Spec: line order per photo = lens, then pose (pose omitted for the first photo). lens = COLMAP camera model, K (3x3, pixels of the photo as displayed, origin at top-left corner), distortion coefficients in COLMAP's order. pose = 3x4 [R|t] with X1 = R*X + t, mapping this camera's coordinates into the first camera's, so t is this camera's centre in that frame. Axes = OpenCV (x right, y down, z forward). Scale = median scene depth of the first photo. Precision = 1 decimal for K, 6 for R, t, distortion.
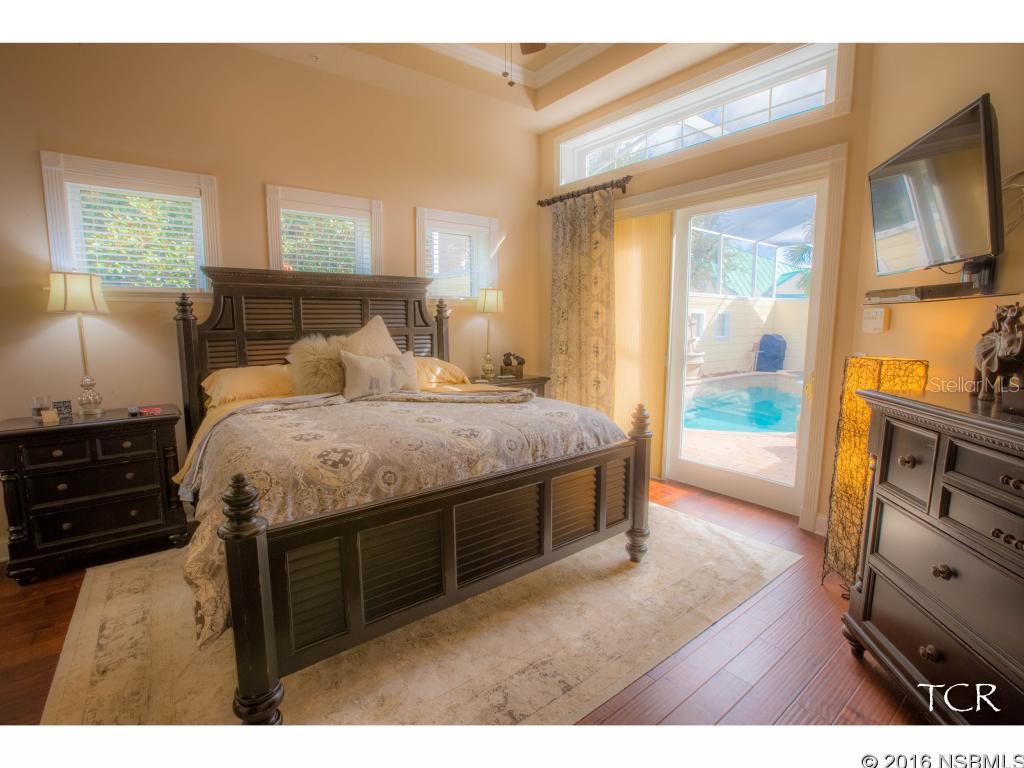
lens RADIAL K [[481.4, 0, 512.0], [0, 481.4, 384.0], [0, 0, 1]] dist [-0.020507, 0.000181]
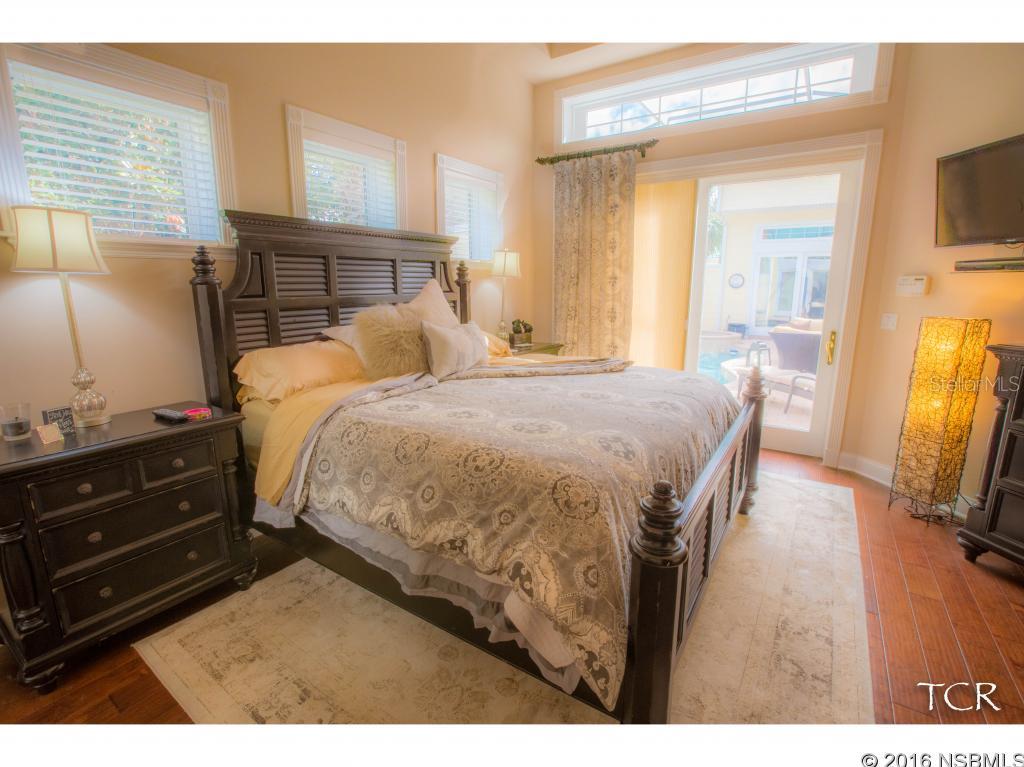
lens RADIAL K [[474.1, 0, 512.0], [0, 474.1, 383.5], [0, 0, 1]] dist [-0.018794, 0.000345]
pose [[0.947213, -0.064304, 0.314091, -0.438032], [0.041675, 0.996063, 0.078242, -0.018525], [-0.317886, -0.061022, 0.946163, 0.150849]]
